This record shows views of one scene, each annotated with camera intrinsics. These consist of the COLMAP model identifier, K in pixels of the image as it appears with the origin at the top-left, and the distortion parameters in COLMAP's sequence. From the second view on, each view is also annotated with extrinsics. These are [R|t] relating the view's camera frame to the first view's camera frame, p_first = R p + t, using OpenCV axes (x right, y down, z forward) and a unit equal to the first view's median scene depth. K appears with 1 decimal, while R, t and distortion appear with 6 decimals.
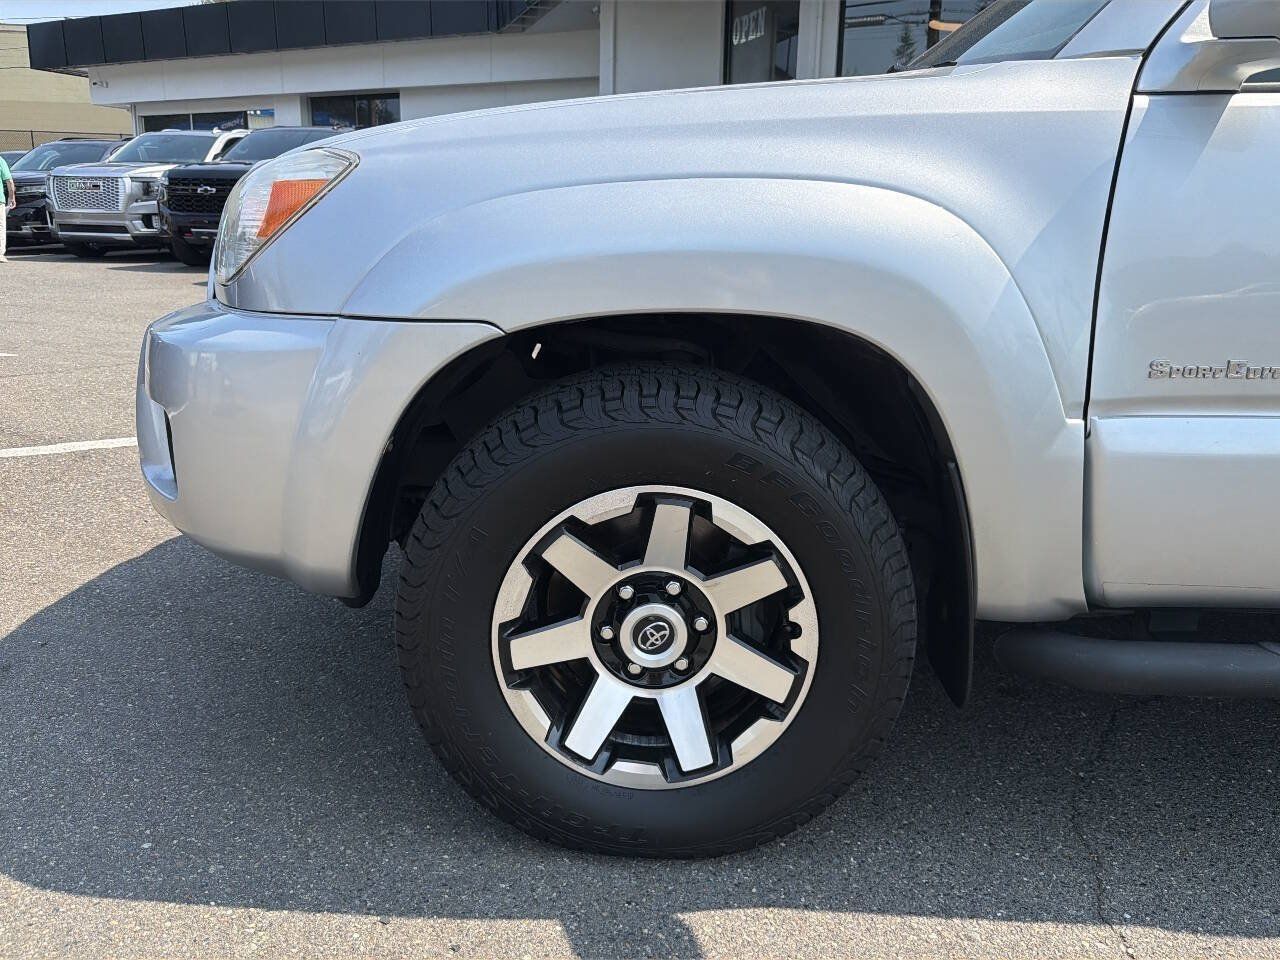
lens RADIAL K [[1090.8, 0, 640.2], [0, 1090.8, 458.5], [0, 0, 1]] dist [0.131796, -0.142863]
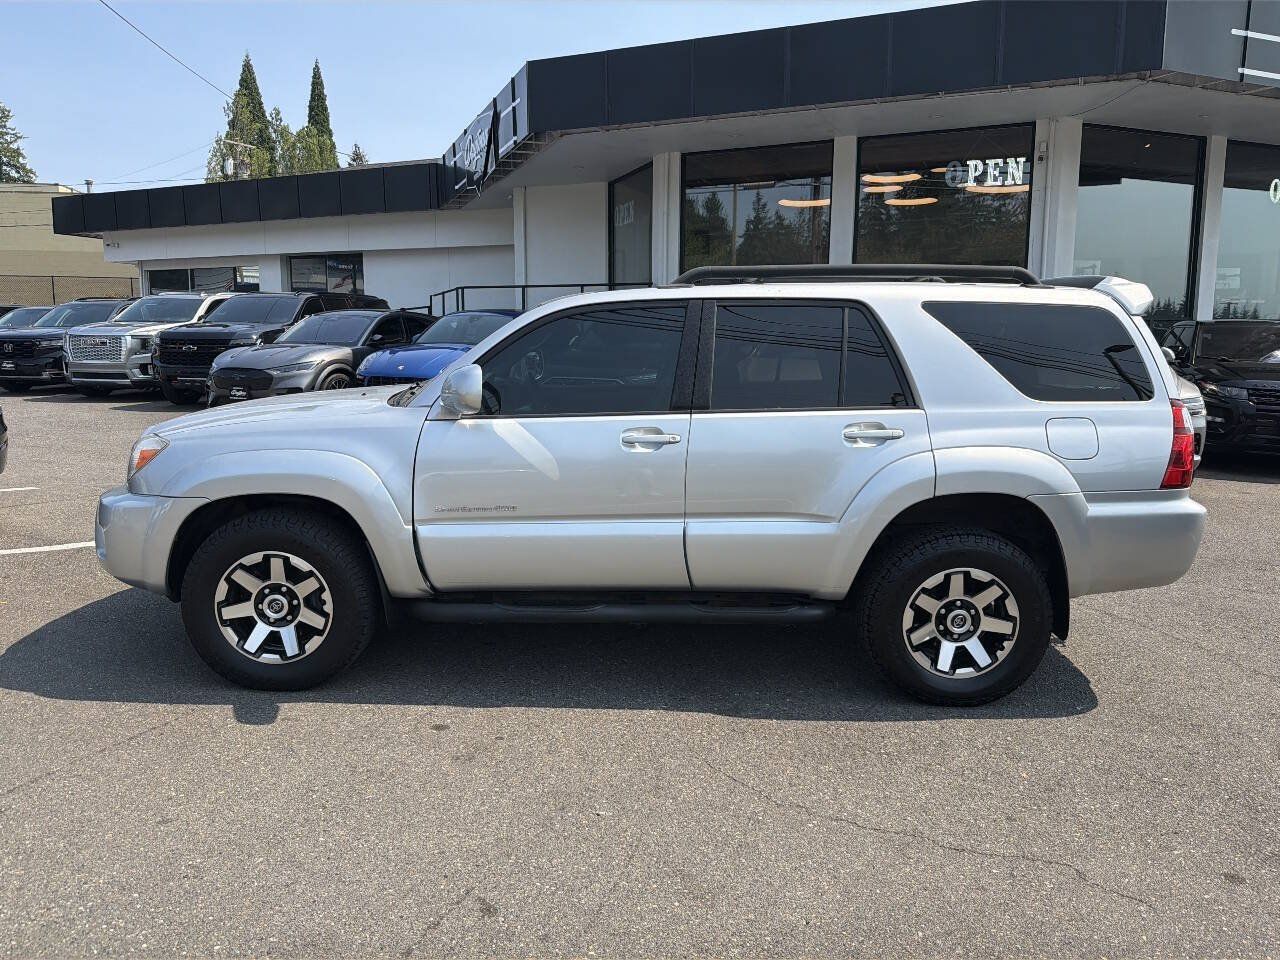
lens RADIAL K [[1090.8, 0, 640.2], [0, 1090.8, 458.5], [0, 0, 1]] dist [0.131796, -0.142863]
pose [[0.999889, -0.013811, -0.005508, 0.942788], [0.013248, 0.995704, -0.091640, 0.056796], [0.006750, 0.091557, 0.995777, -1.795748]]
